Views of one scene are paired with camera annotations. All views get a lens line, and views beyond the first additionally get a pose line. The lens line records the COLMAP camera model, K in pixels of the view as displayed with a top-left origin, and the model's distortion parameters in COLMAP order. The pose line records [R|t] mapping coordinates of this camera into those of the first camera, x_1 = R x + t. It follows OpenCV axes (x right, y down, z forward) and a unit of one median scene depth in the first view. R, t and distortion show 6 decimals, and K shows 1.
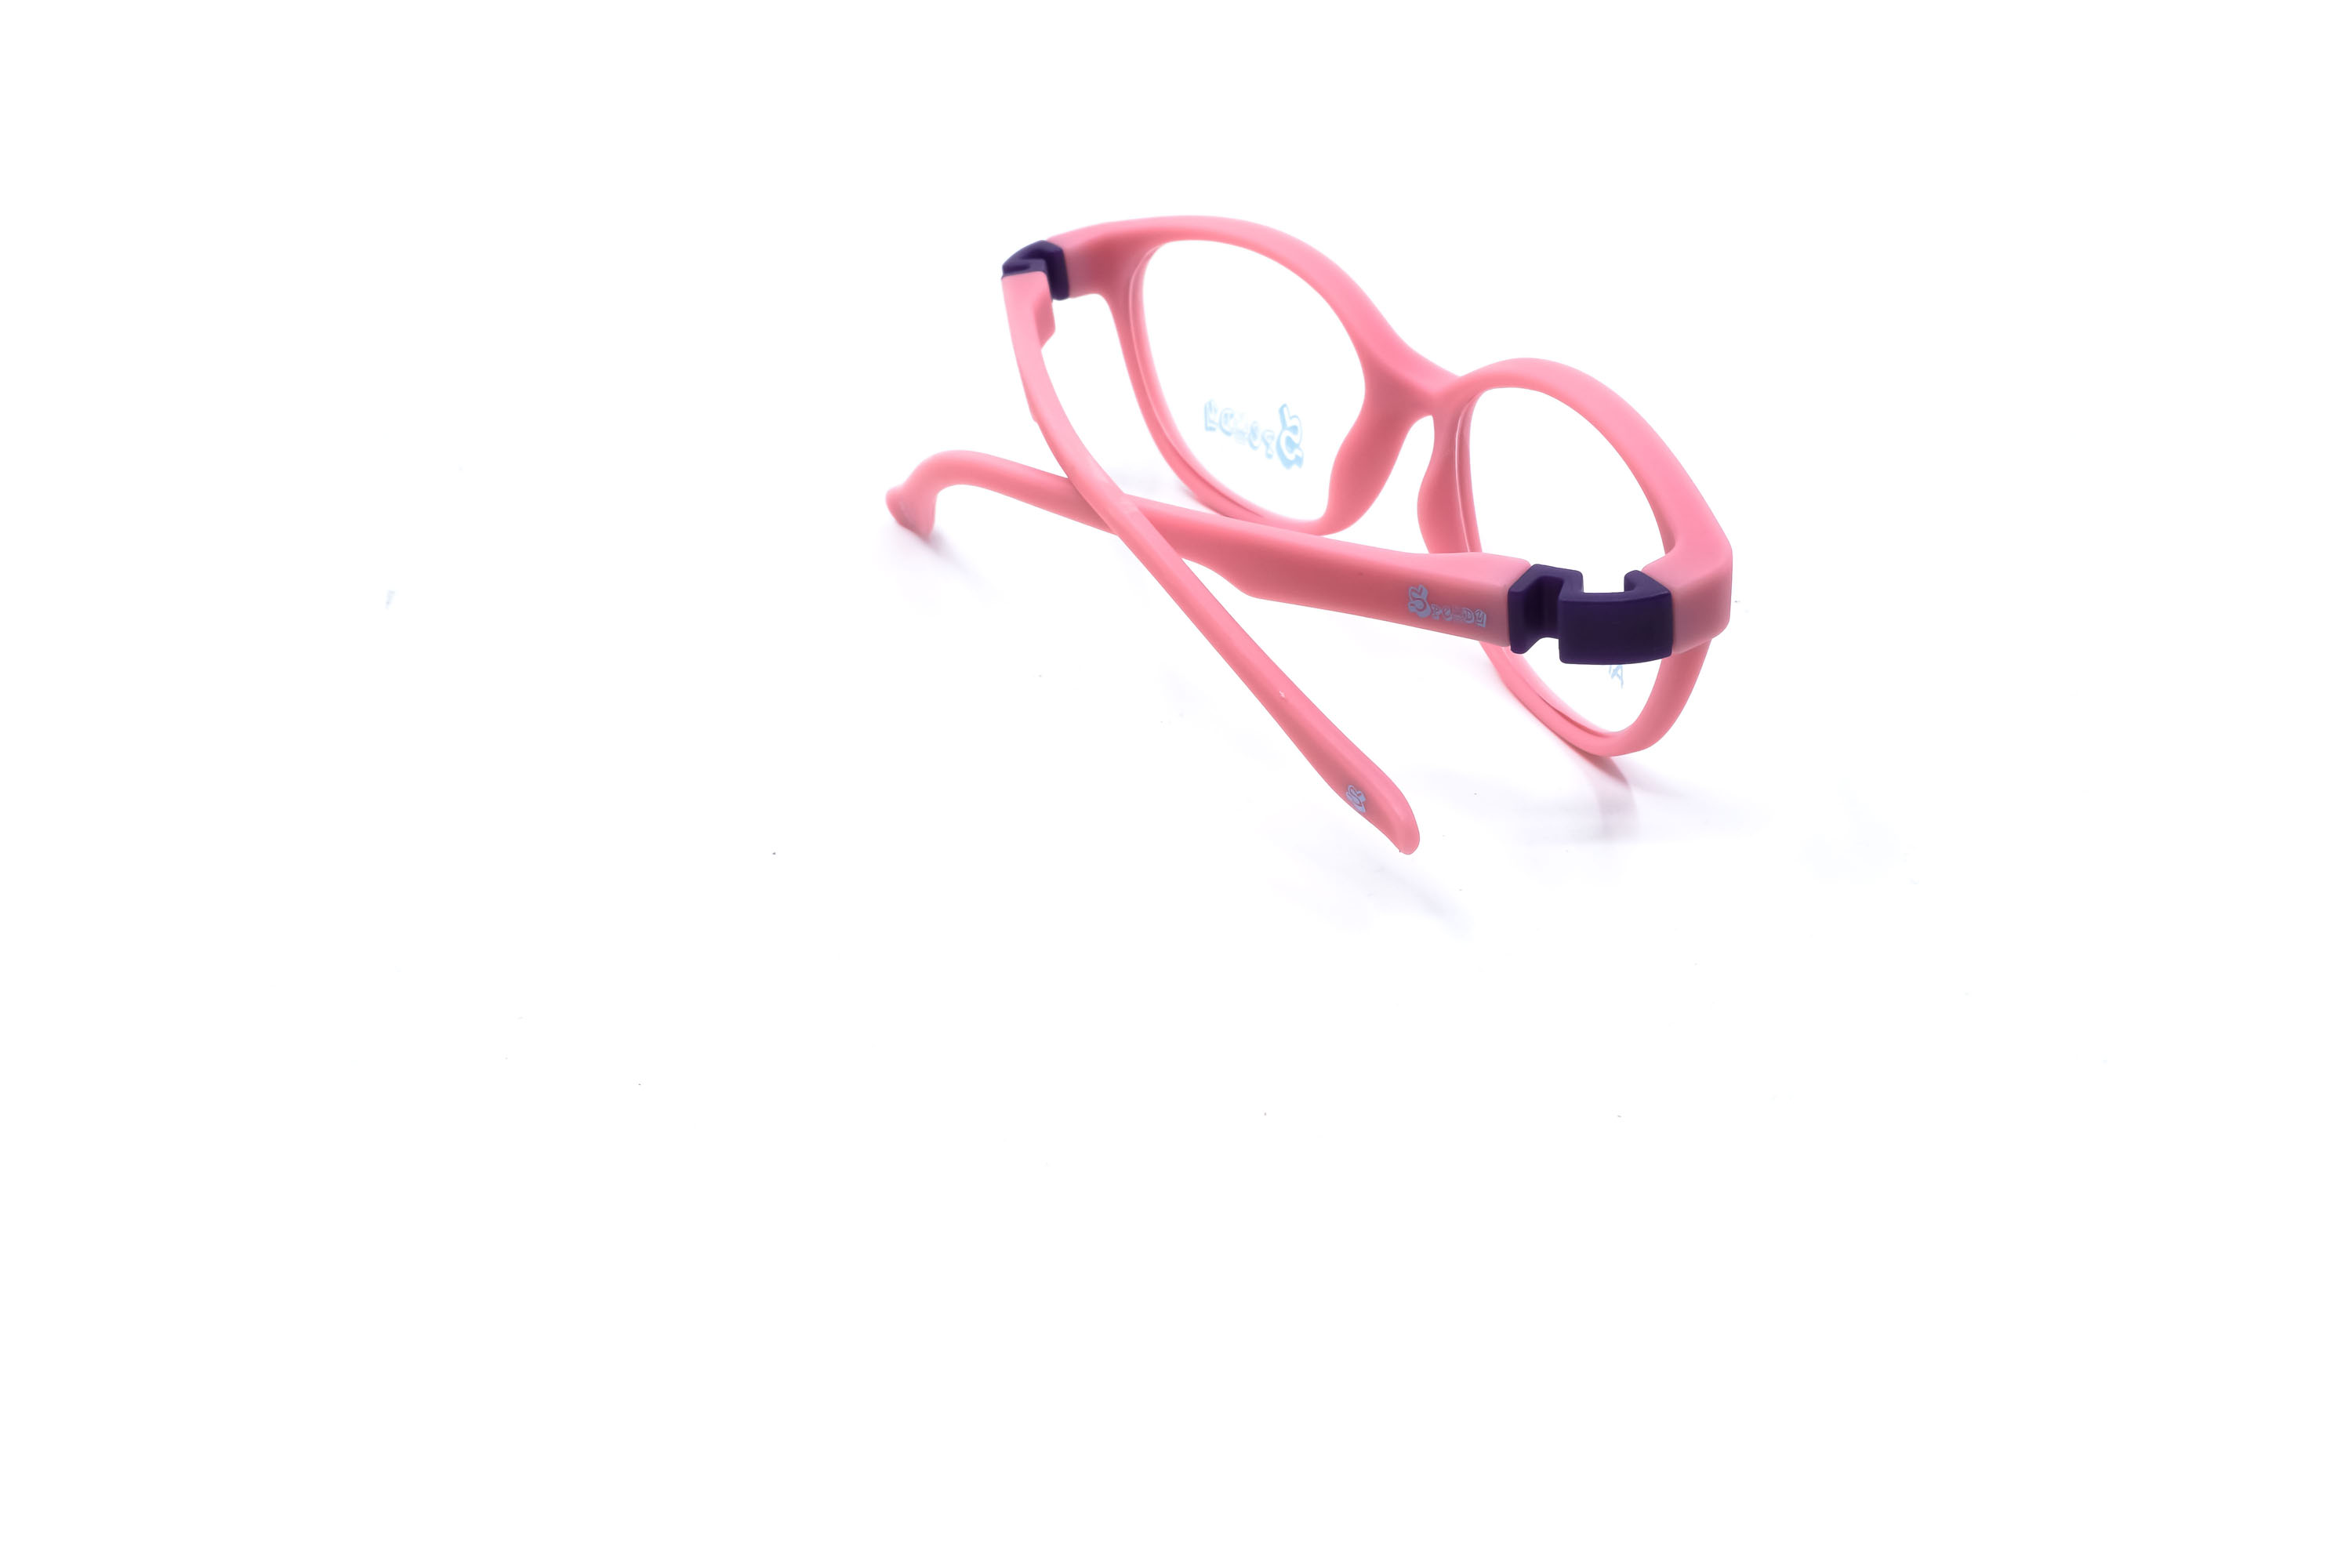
lens RADIAL K [[2432.2, 0, 1176.0], [0, 2432.2, 784.0], [0, 0, 1]] dist [0.008813, 0.002286]
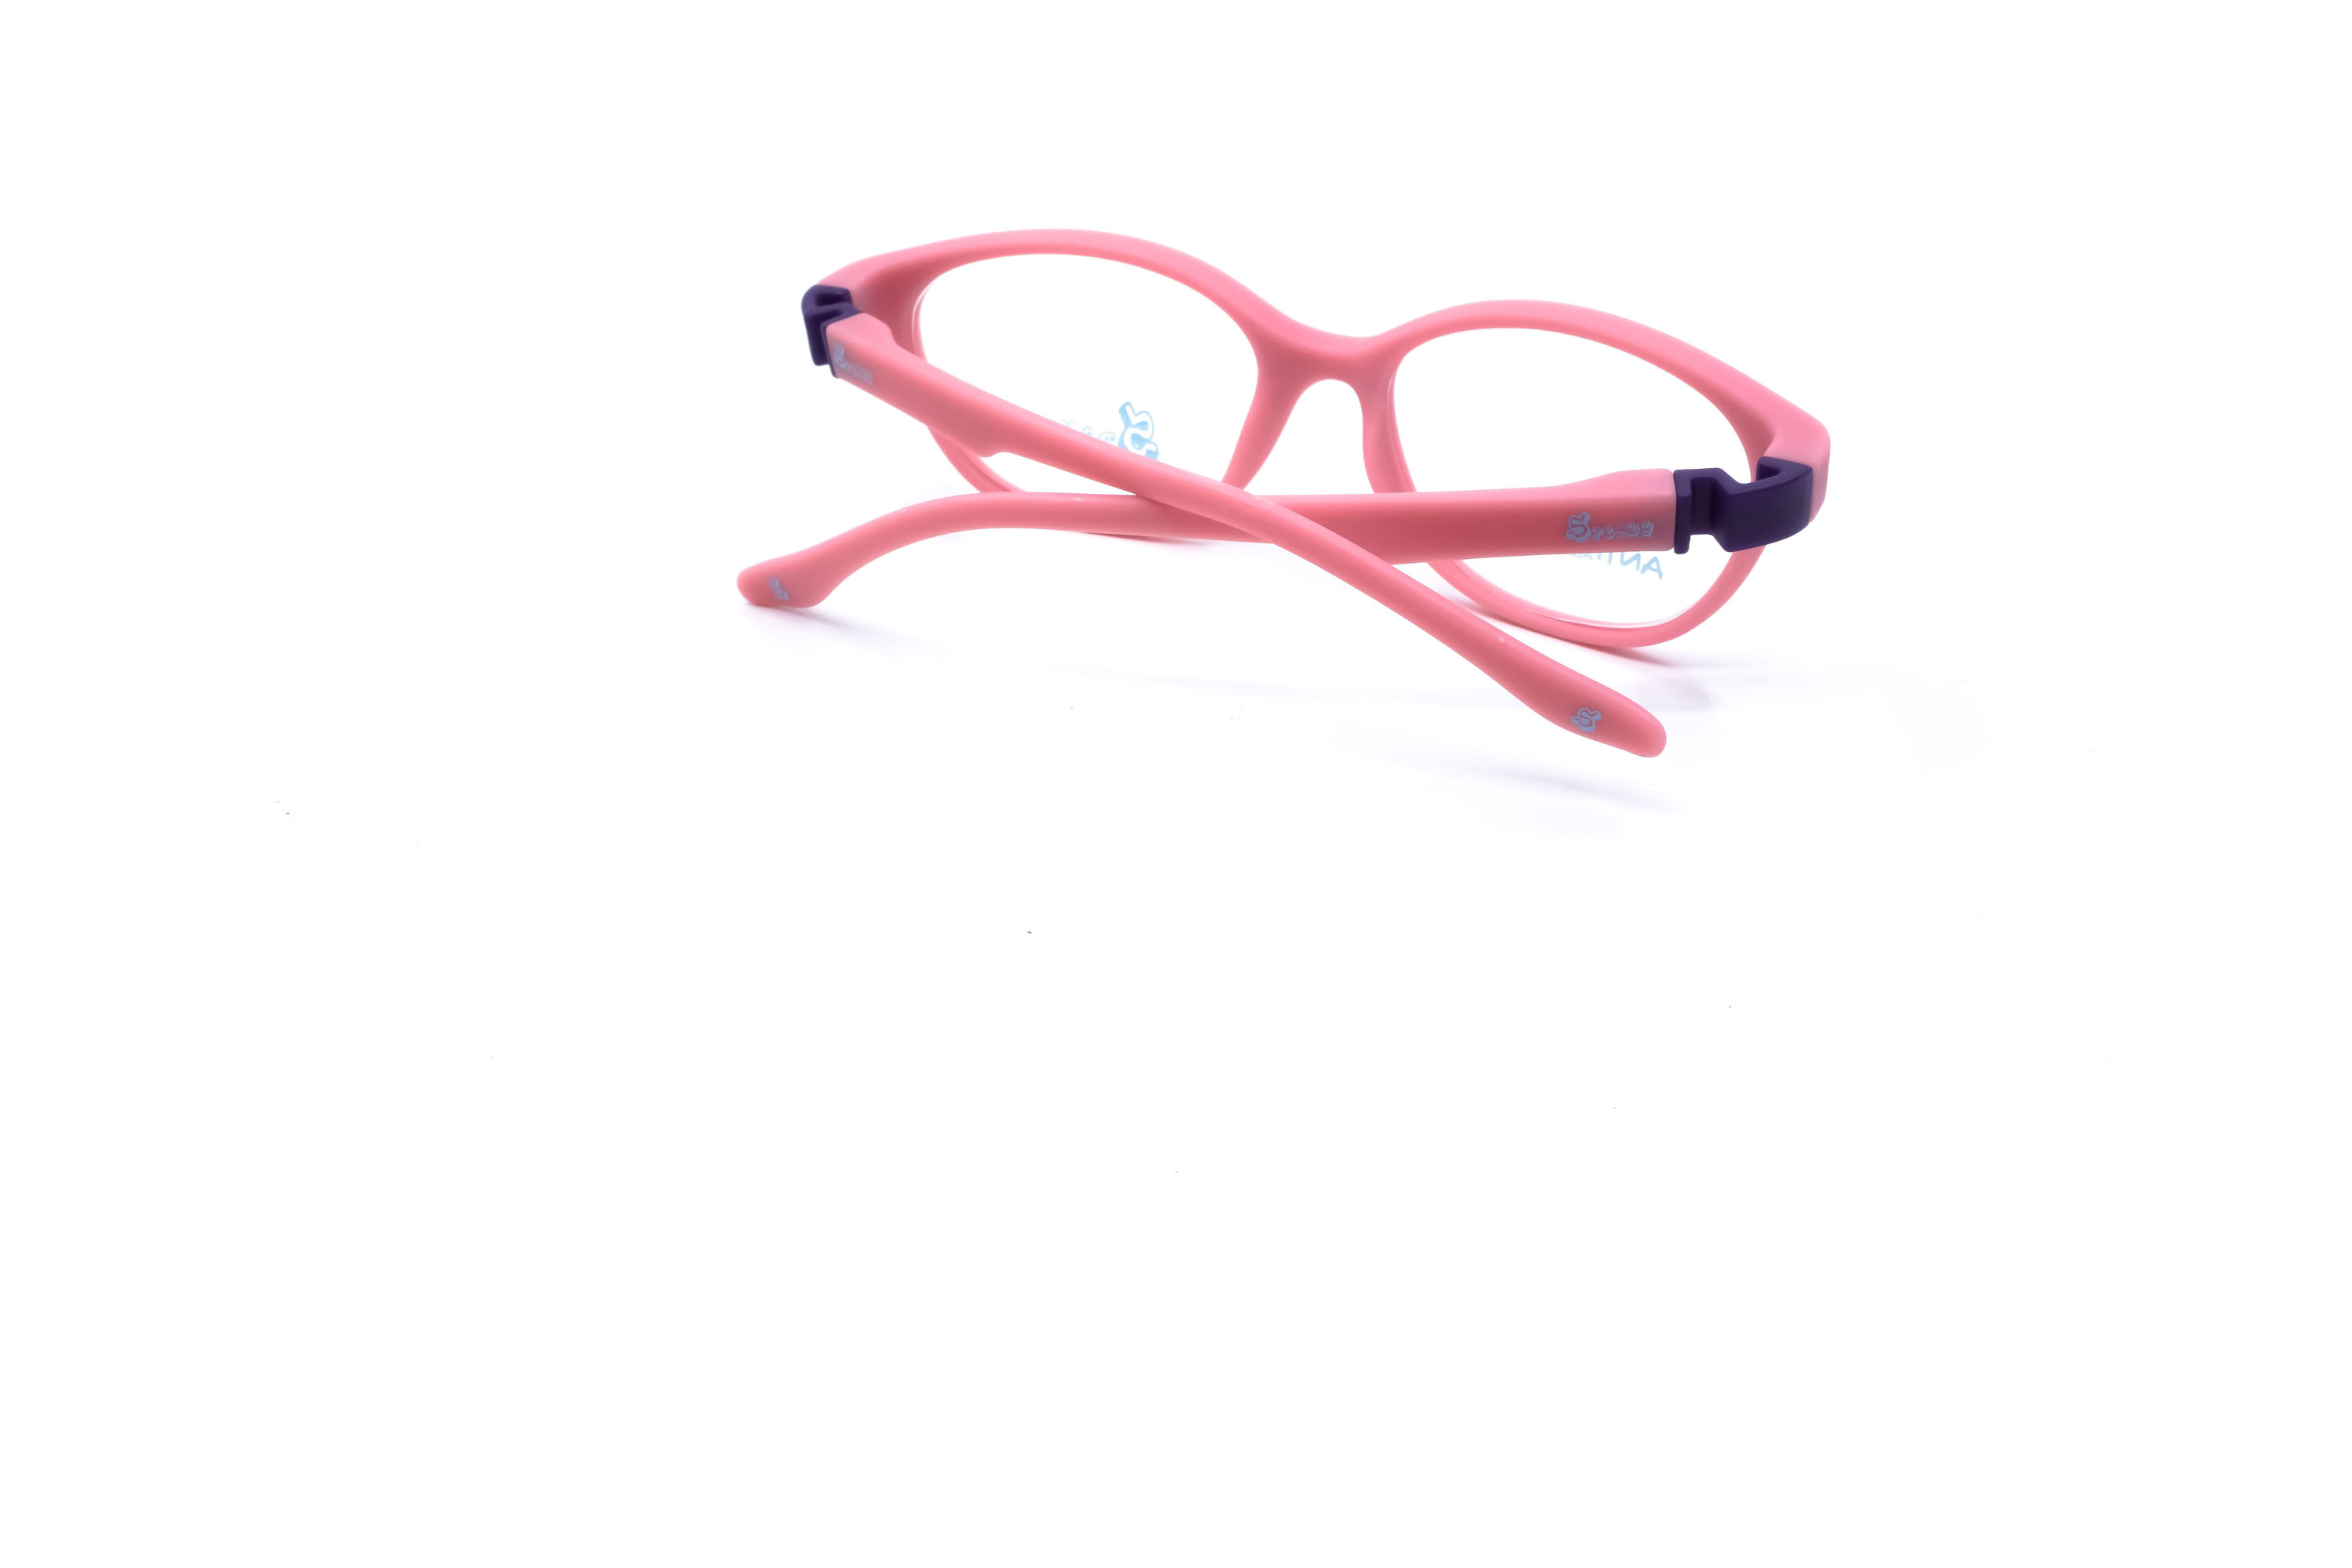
lens RADIAL K [[2432.2, 0, 1176.0], [0, 2432.2, 784.0], [0, 0, 1]] dist [0.008813, 0.002286]
pose [[0.869380, -0.242130, 0.430757, -0.410201], [0.246641, 0.967999, 0.046329, -0.045345], [-0.428190, 0.065965, 0.901278, 0.096540]]
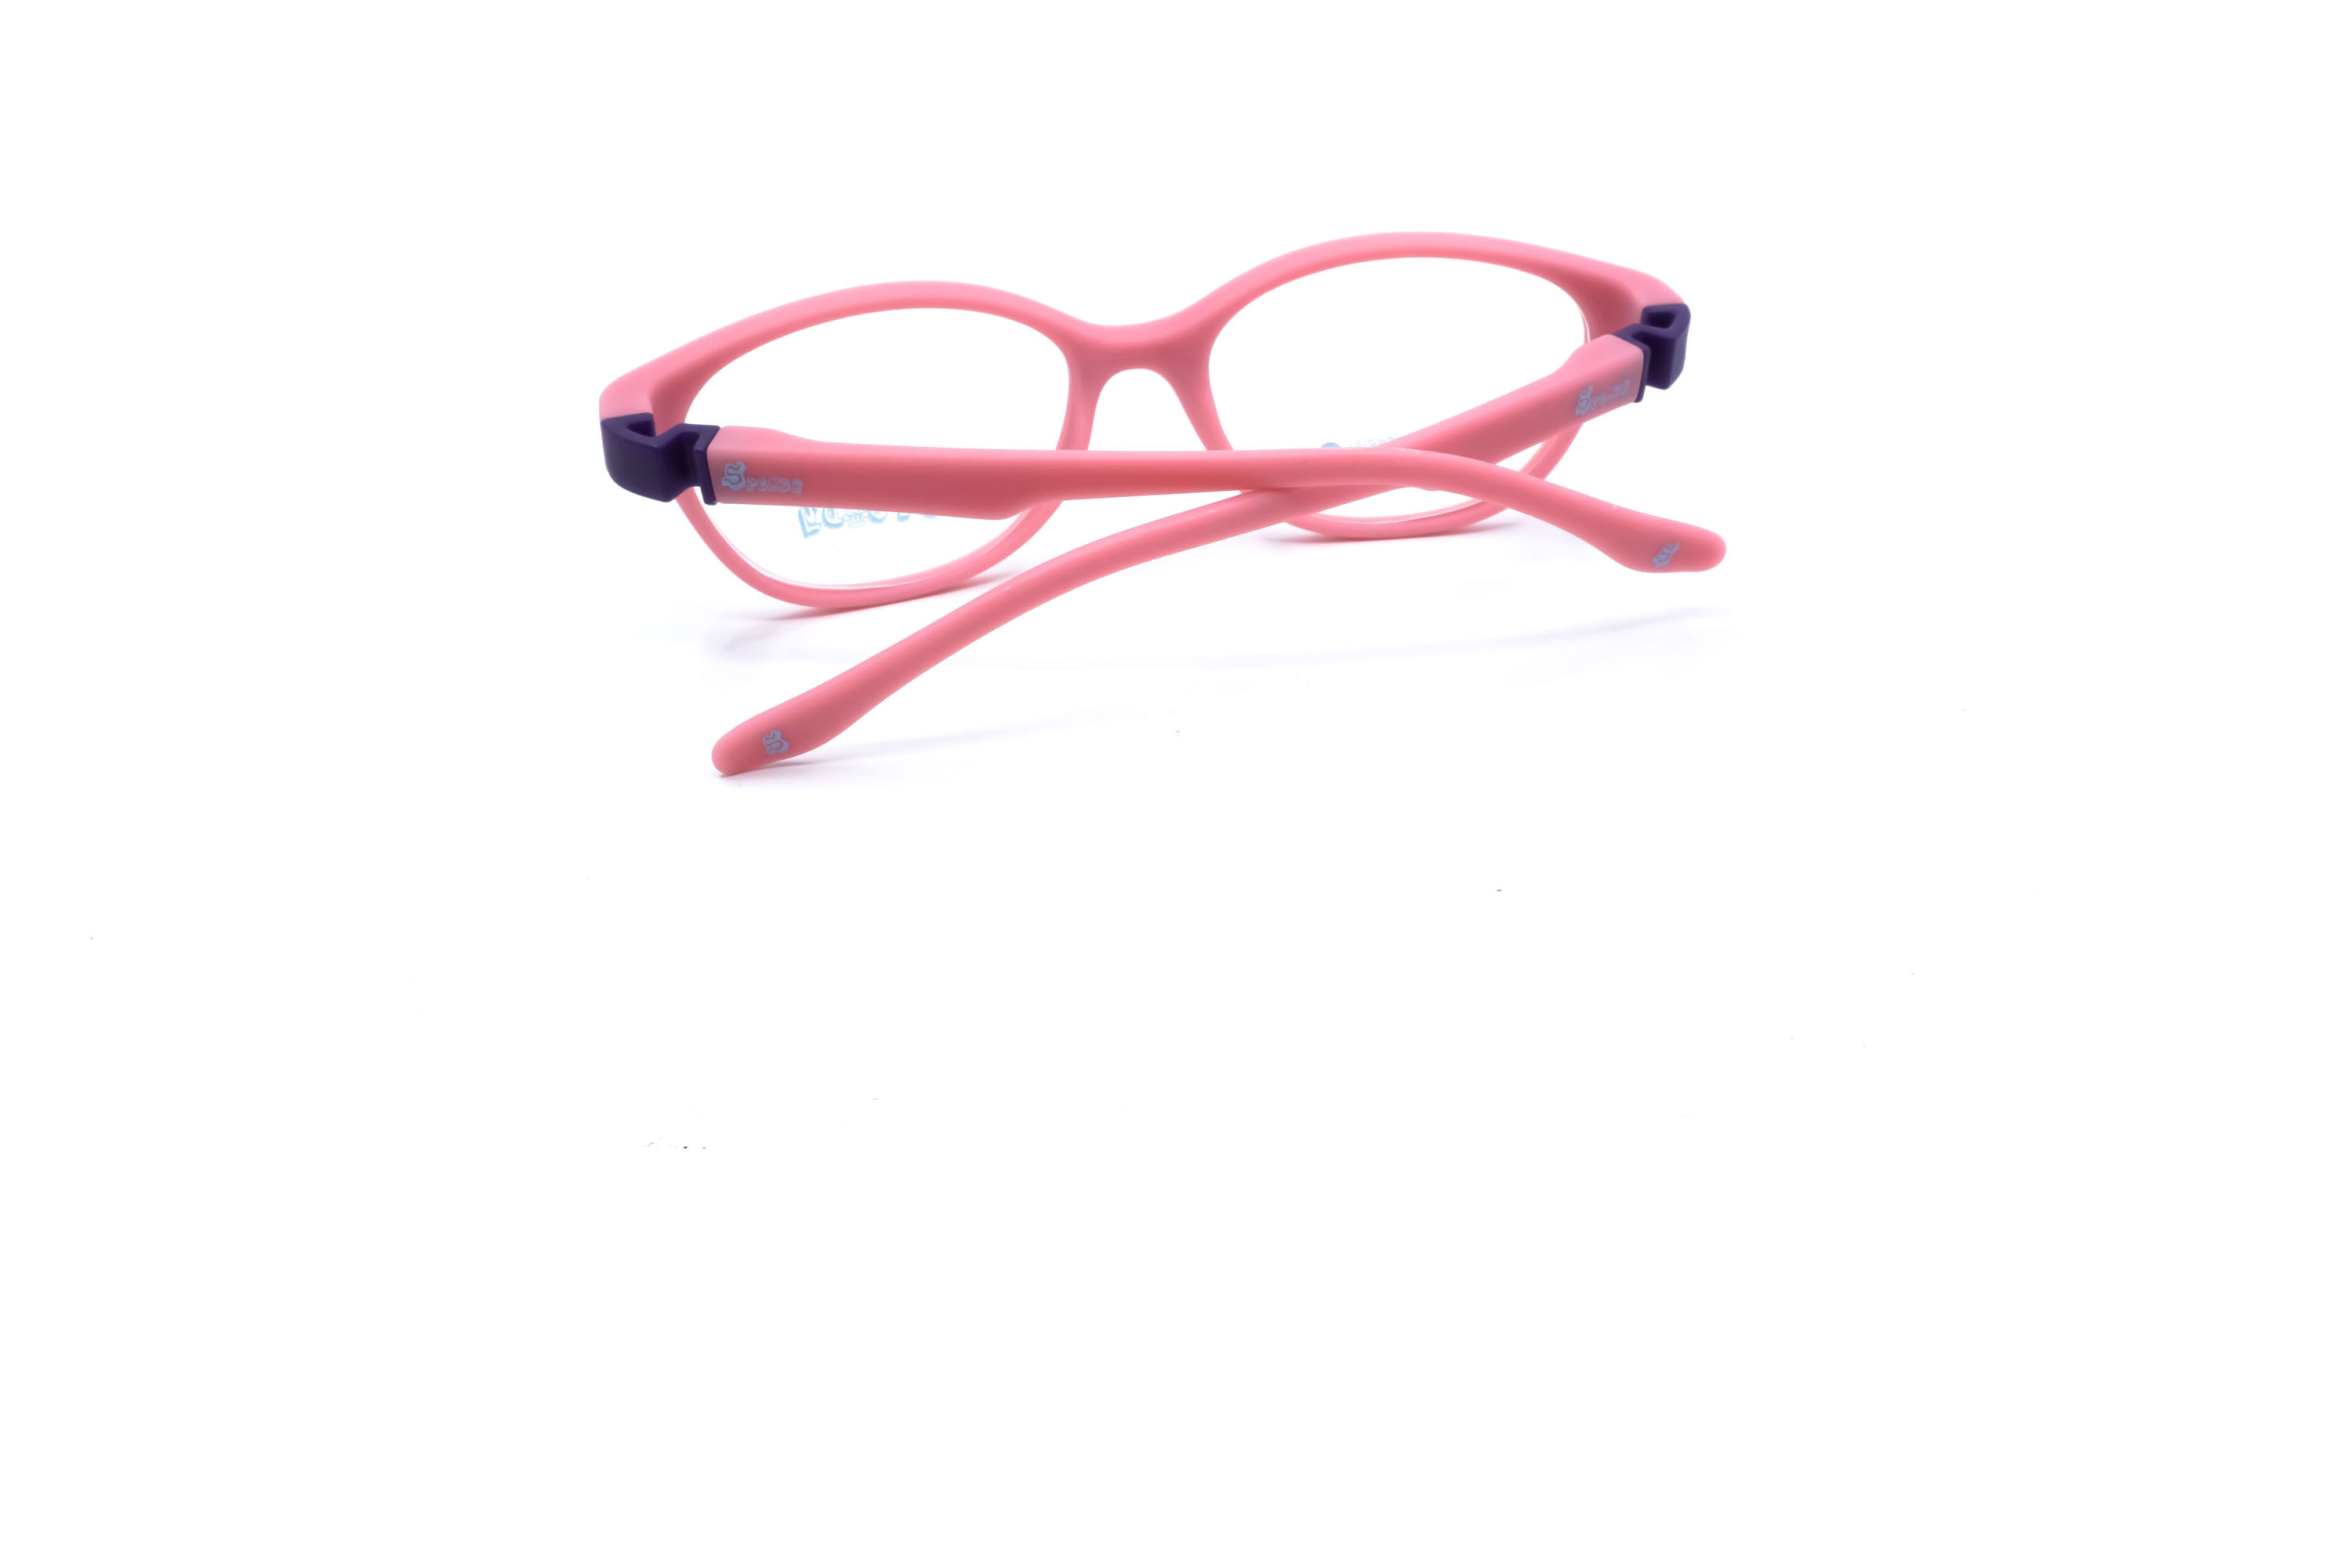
lens RADIAL K [[2432.2, 0, 1176.0], [0, 2432.2, 784.0], [0, 0, 1]] dist [0.008813, 0.002286]
pose [[0.258445, -0.471594, 0.843093, -0.804065], [0.486242, 0.817632, 0.308297, -0.297044], [-0.834730, 0.330269, 0.440622, 0.536298]]
